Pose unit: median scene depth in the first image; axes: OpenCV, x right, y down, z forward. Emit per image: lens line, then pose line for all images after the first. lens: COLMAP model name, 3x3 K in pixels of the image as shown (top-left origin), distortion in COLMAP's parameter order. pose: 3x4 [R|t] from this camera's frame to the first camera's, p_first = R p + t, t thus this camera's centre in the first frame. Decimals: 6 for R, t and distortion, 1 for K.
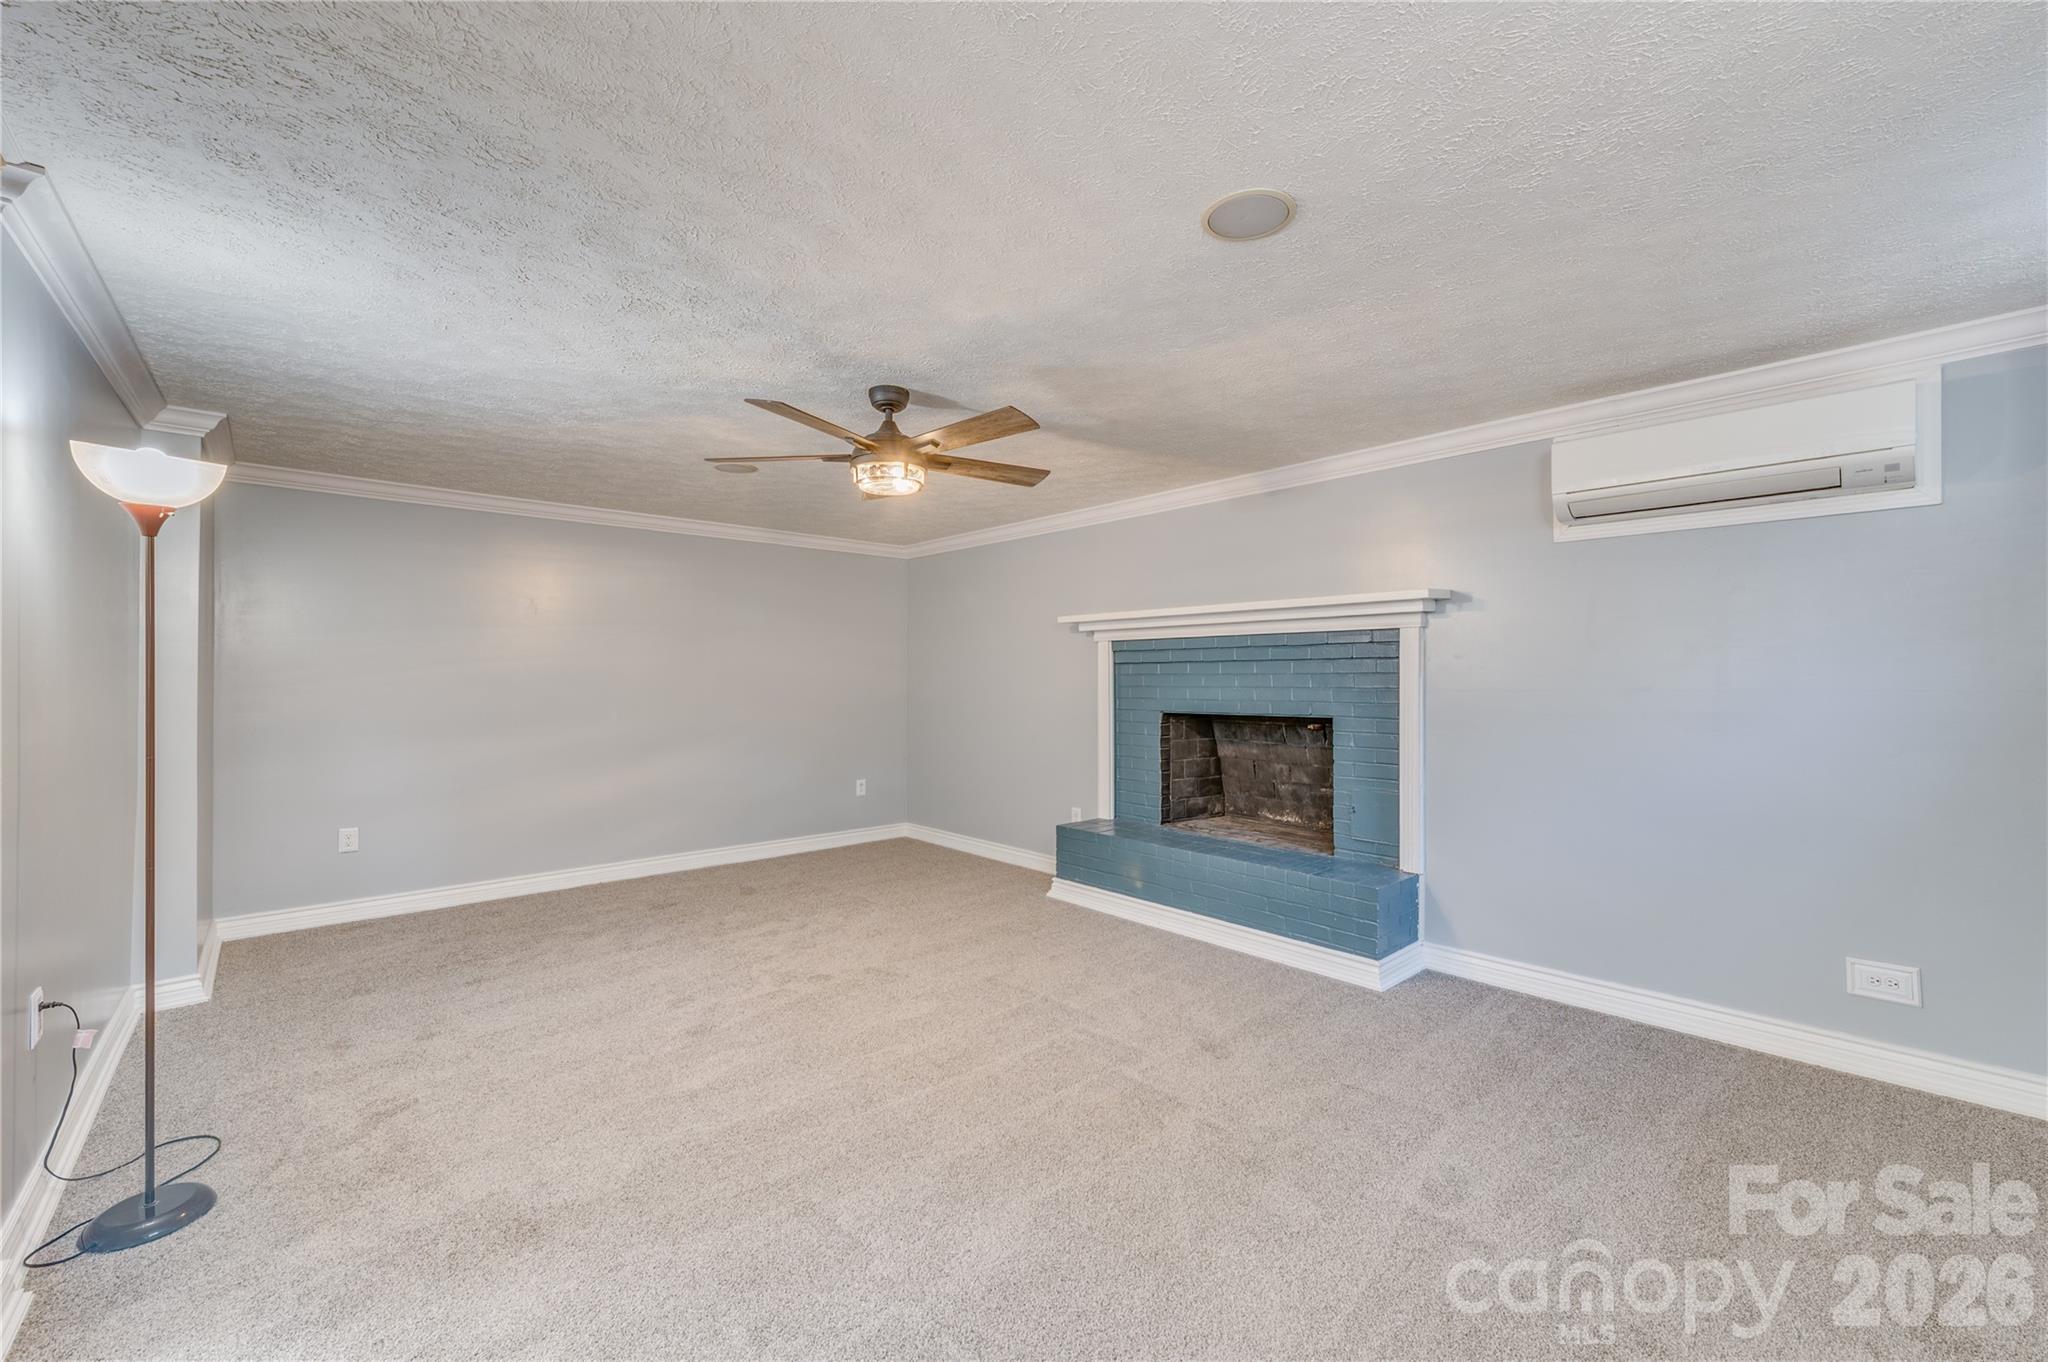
lens RADIAL K [[816.0, 0, 1027.2], [0, 816.0, 675.7], [0, 0, 1]] dist [0.000722, 0.000221]
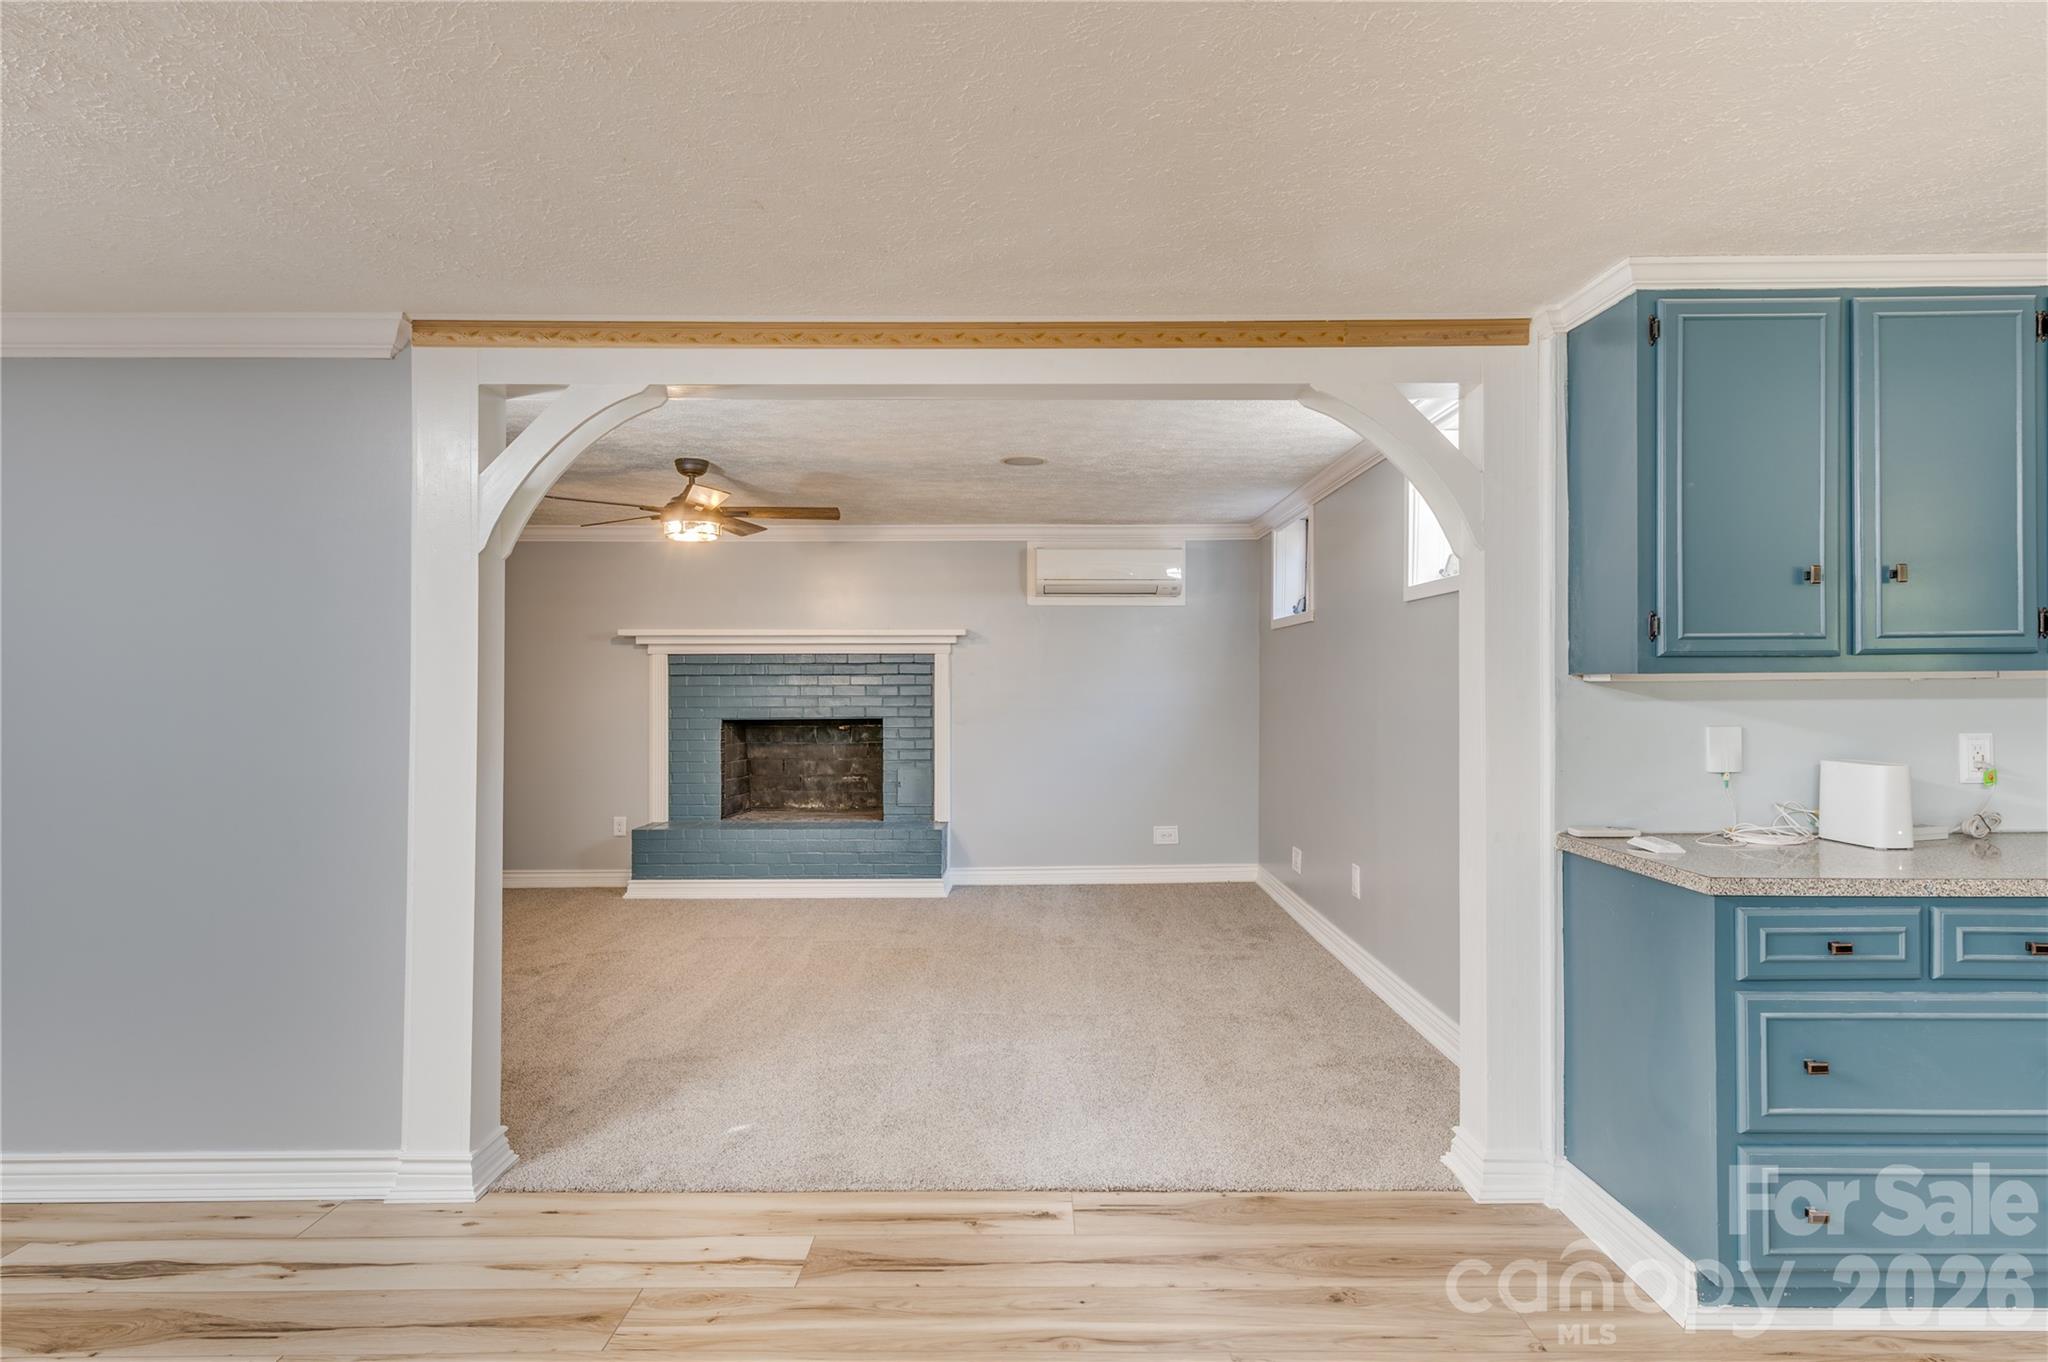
lens RADIAL K [[1106.4, 0, 1026.3], [0, 1106.4, 671.3], [0, 0, 1]] dist [0.006253, 0.001929]
pose [[0.669069, 0.009342, 0.743141, -0.700364], [0.001471, 0.999902, -0.013893, 0.000448], [-0.743198, 0.010389, 0.668990, -0.335245]]
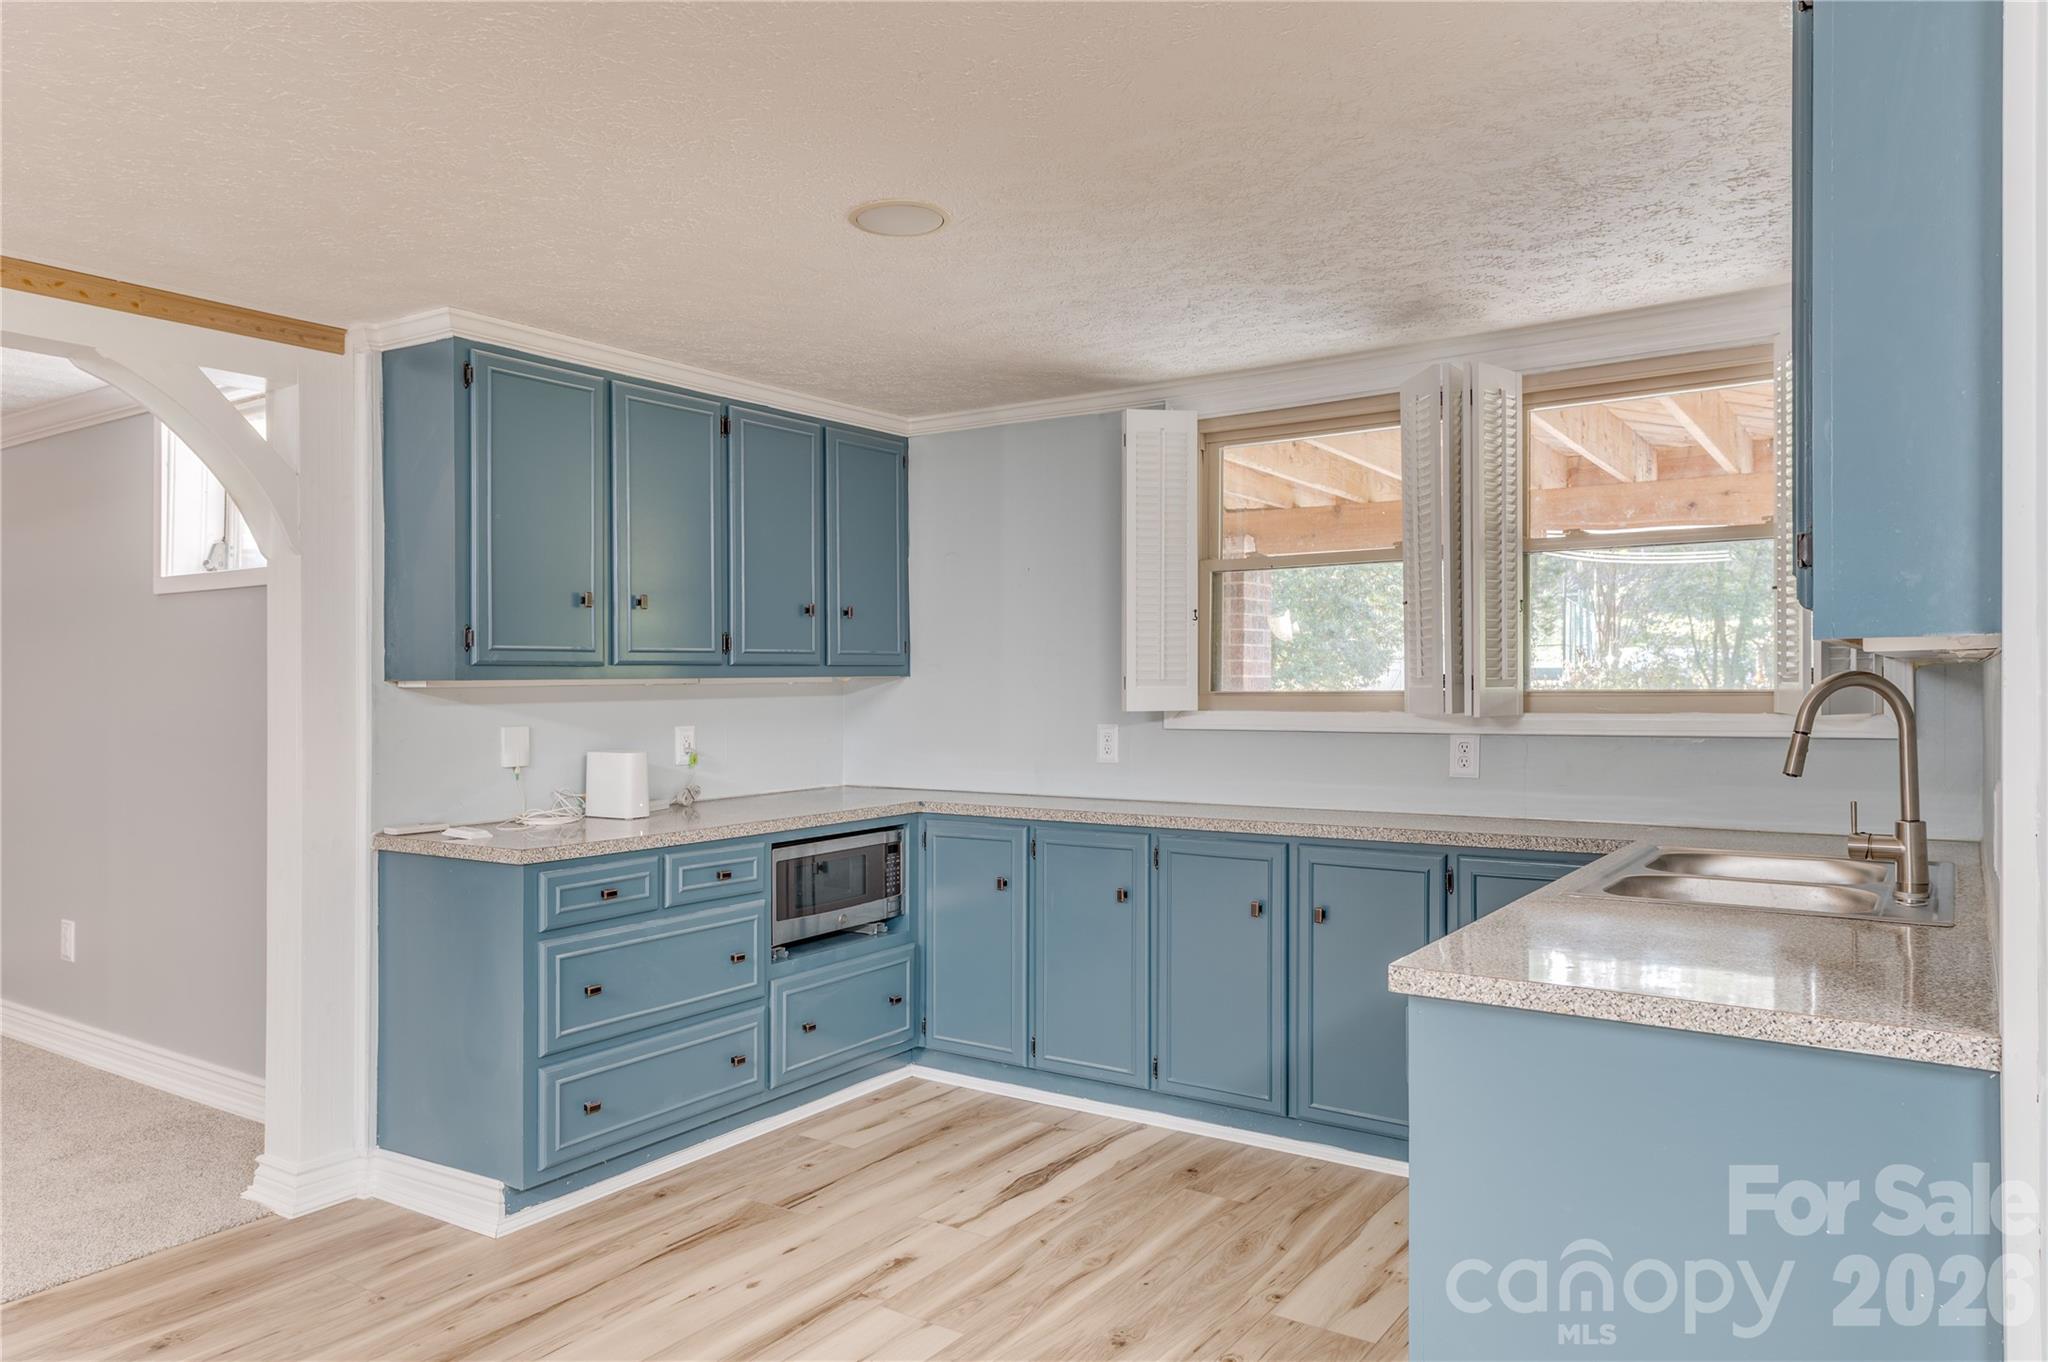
lens RADIAL K [[1351.3, 0, 1023.5], [0, 1351.3, 687.5], [0, 0, 1]] dist [0.024582, 0.003915]
pose [[-0.233122, 0.002179, 0.972445, -0.890566], [0.009456, 0.999955, 0.000026, 0.001485], [-0.972402, 0.009202, -0.233132, -0.323504]]
